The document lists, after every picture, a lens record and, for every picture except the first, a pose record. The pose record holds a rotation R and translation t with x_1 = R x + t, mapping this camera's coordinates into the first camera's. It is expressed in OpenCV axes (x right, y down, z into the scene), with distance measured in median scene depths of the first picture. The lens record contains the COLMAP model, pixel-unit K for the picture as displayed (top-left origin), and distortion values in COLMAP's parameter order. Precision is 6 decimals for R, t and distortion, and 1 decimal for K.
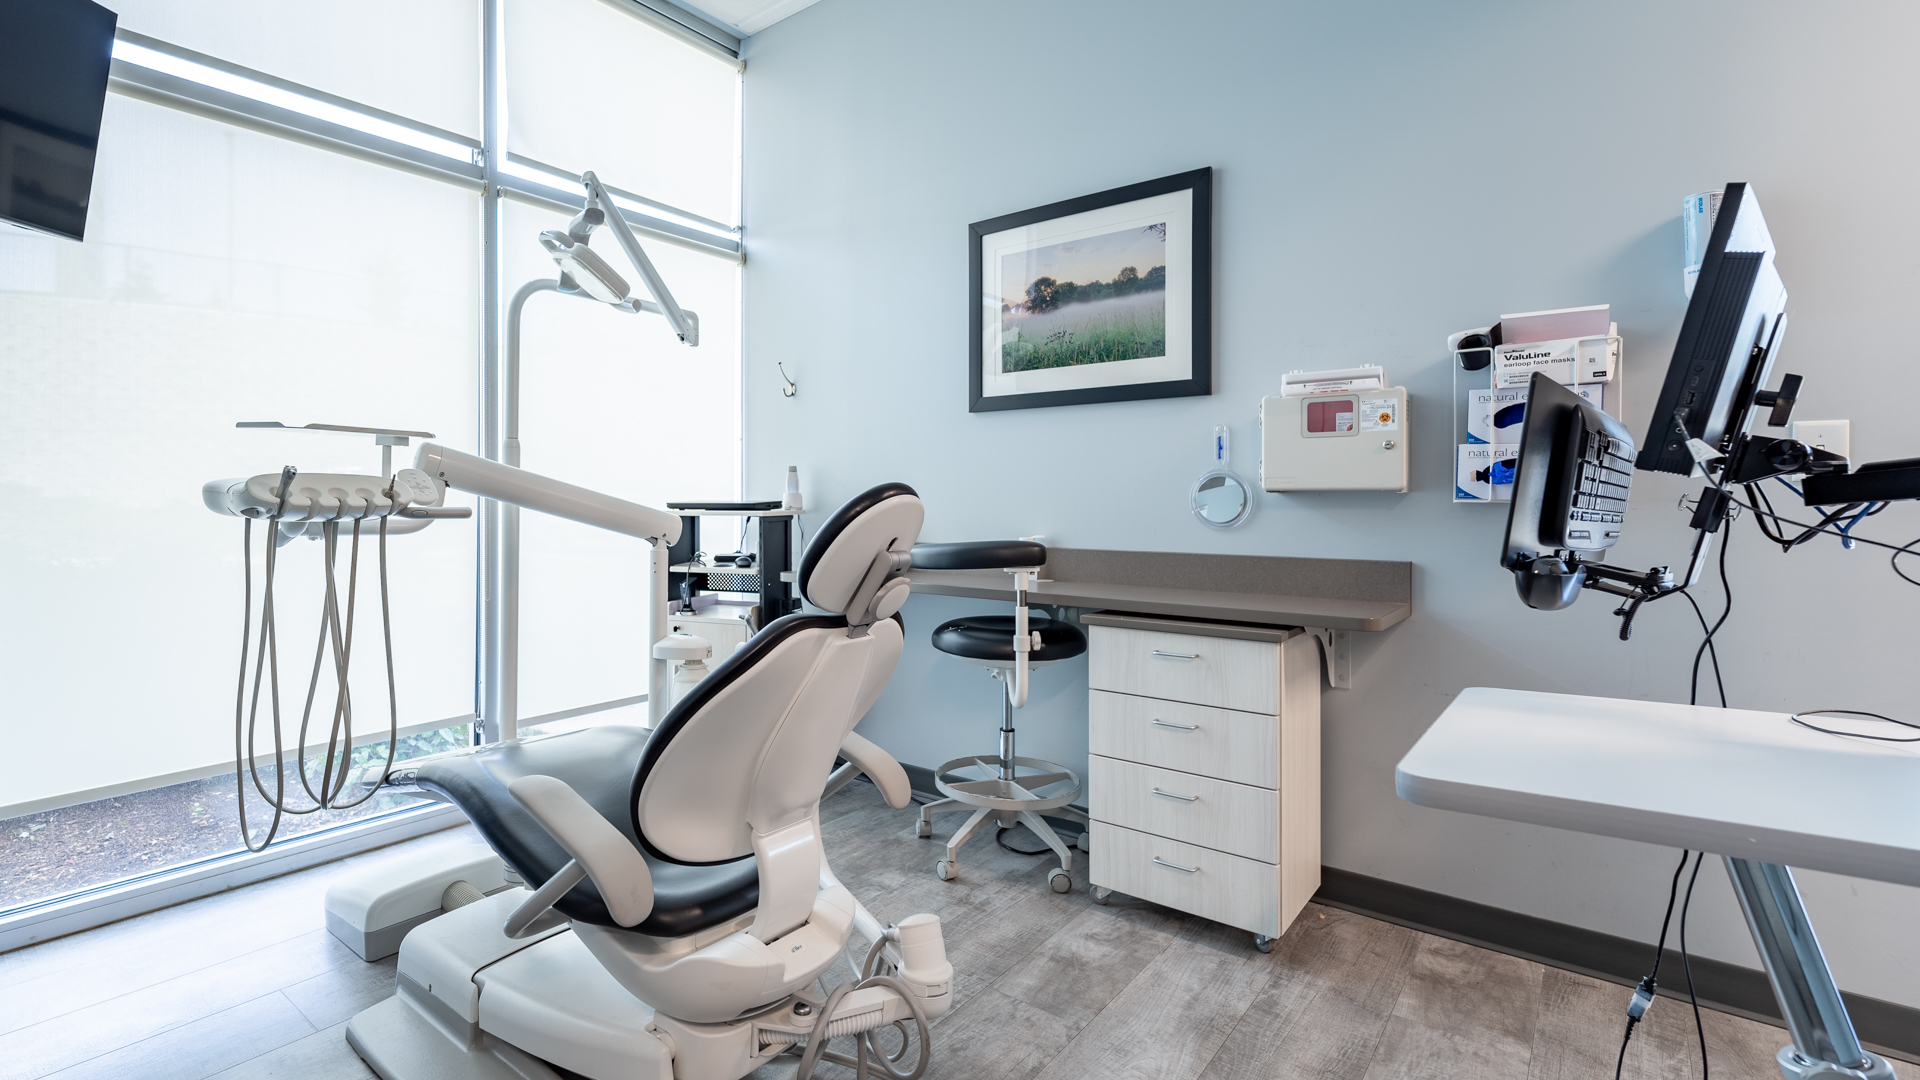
lens RADIAL K [[887.1, 0, 805.3], [0, 887.1, 498.7], [0, 0, 1]] dist [0.000965, -0.000119]
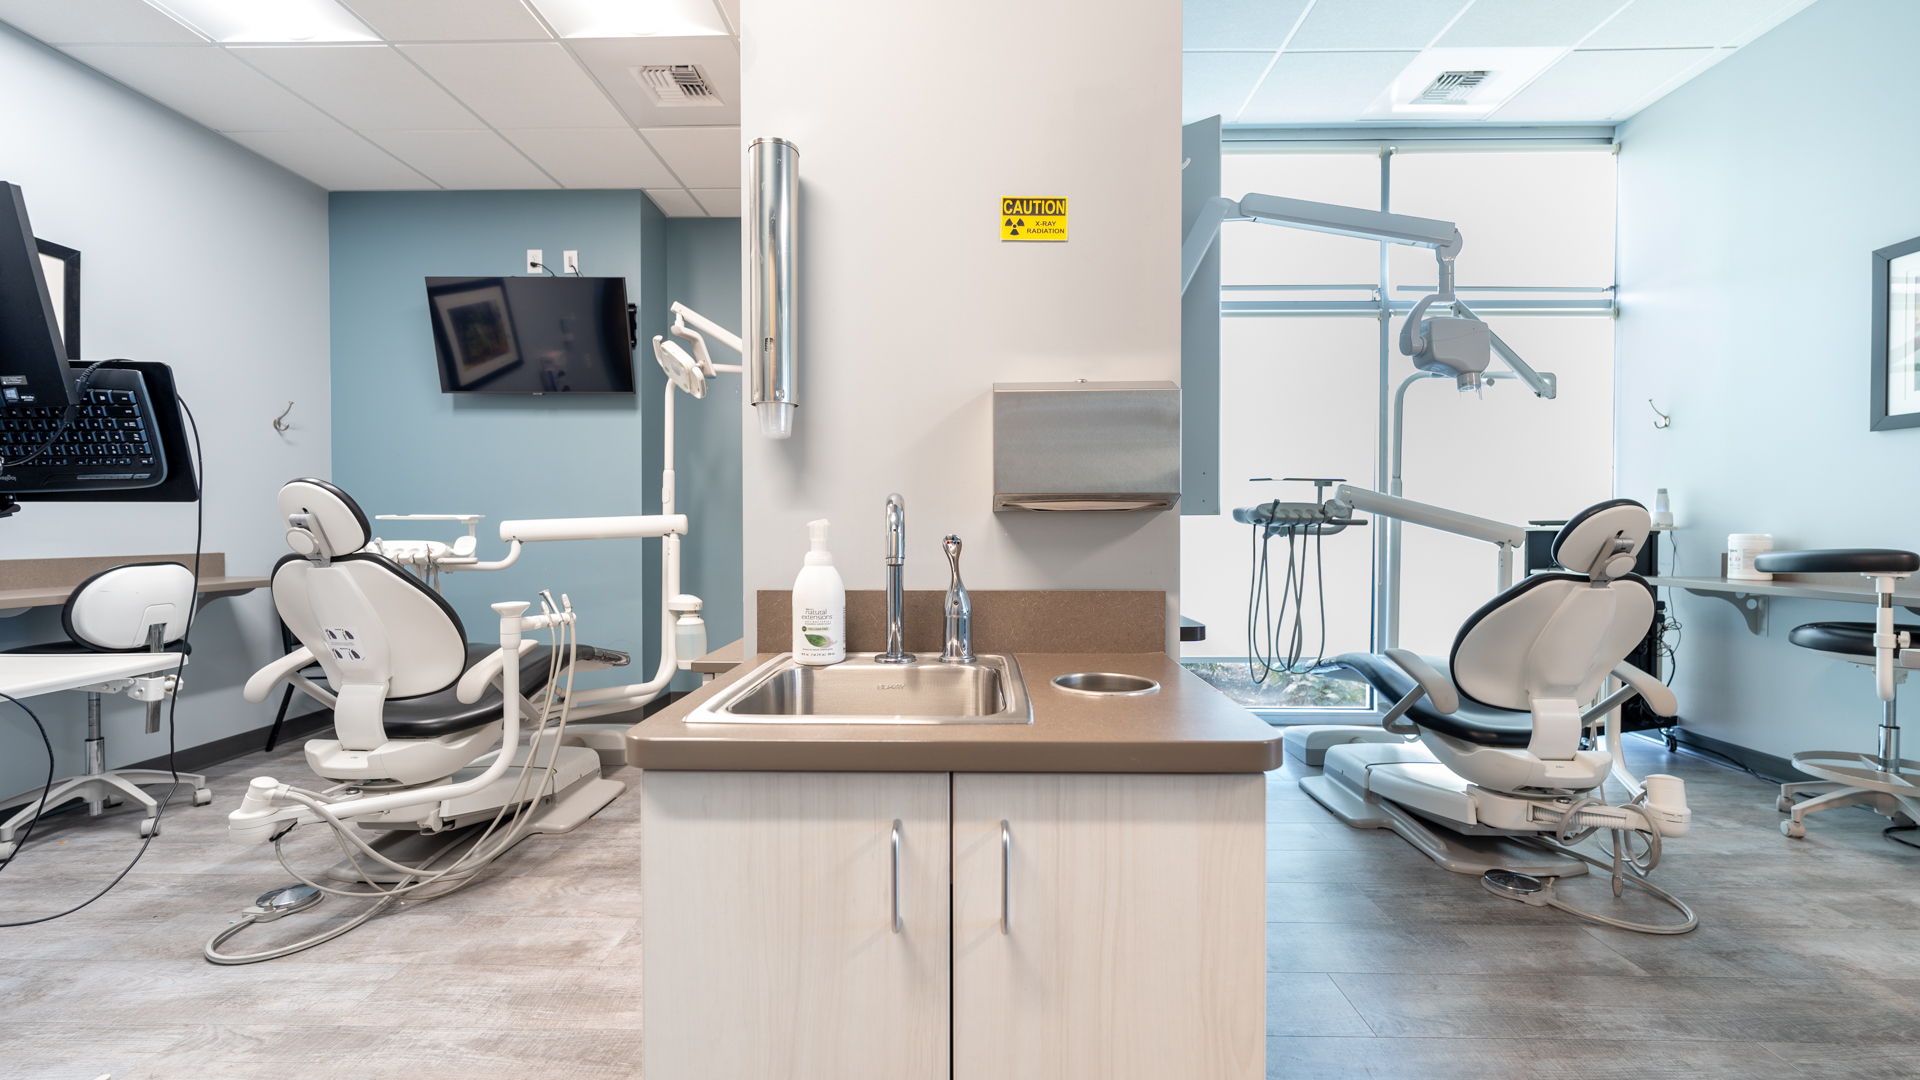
lens RADIAL K [[787.5, 0, 960.0], [0, 787.5, 540.0], [0, 0, 1]] dist [-0.000171, -0.000473]
pose [[0.664374, 0.013428, -0.747280, 0.233298], [-0.000390, 0.999845, 0.017620, 0.020695], [0.747400, -0.011415, 0.664276, -0.592486]]
